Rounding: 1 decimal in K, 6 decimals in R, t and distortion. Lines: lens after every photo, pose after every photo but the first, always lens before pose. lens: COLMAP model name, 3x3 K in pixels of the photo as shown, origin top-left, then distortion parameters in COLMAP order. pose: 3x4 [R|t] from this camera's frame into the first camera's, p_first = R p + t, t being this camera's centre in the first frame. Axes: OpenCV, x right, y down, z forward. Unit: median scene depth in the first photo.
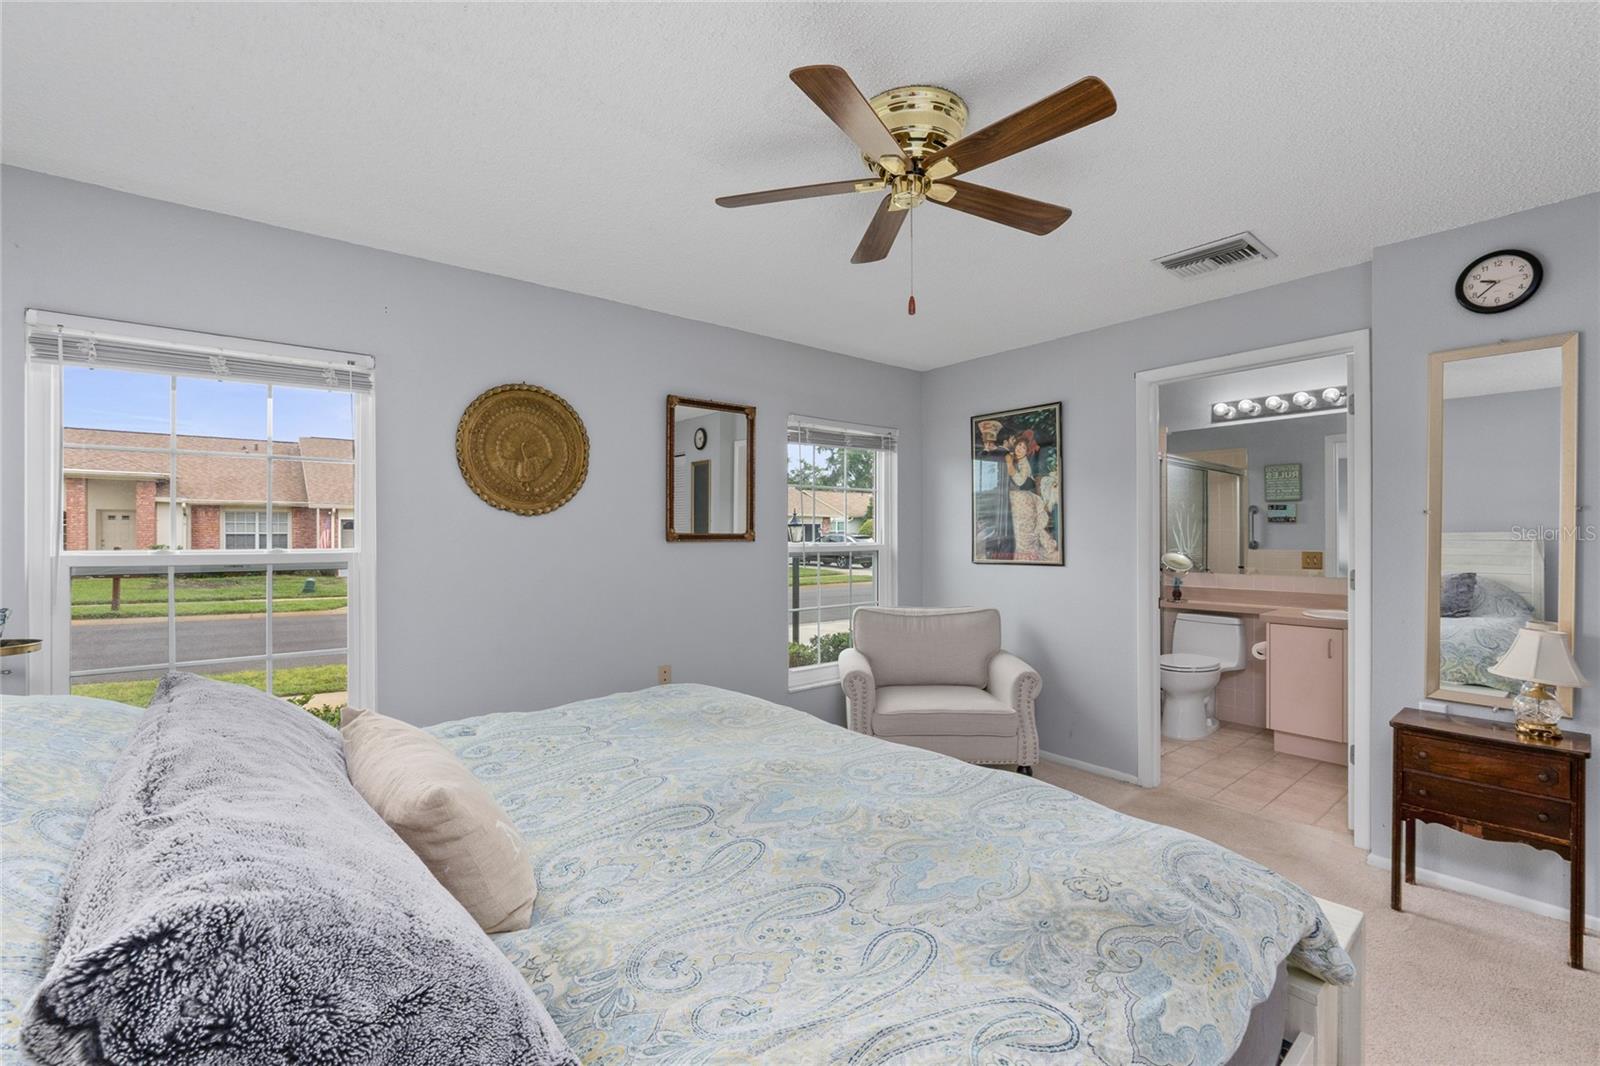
lens RADIAL K [[672.1, 0, 801.7], [0, 672.1, 533.7], [0, 0, 1]] dist [-0.009955, 0.000712]
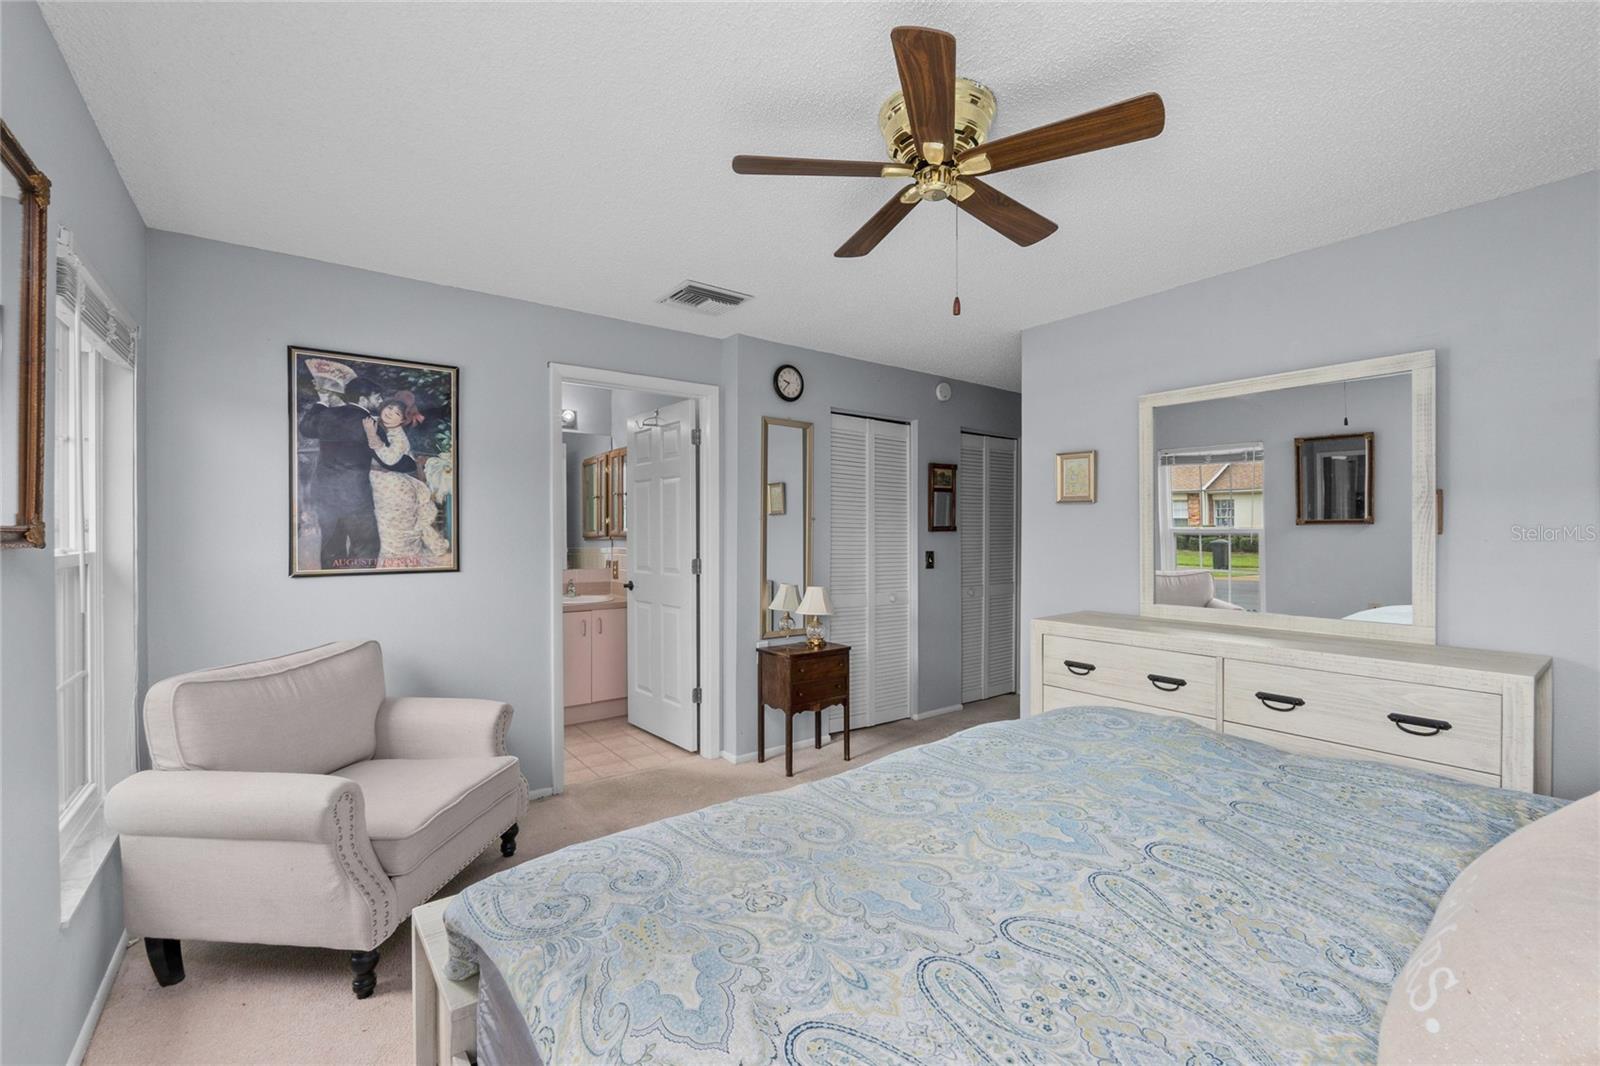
lens RADIAL K [[672.1, 0, 804.8], [0, 672.1, 528.2], [0, 0, 1]] dist [-0.009955, 0.000712]
pose [[0.032994, 0.009960, 0.999406, -0.394217], [-0.001730, 0.999949, -0.009909, 0.003507], [-0.999454, -0.001402, 0.033010, 0.546805]]
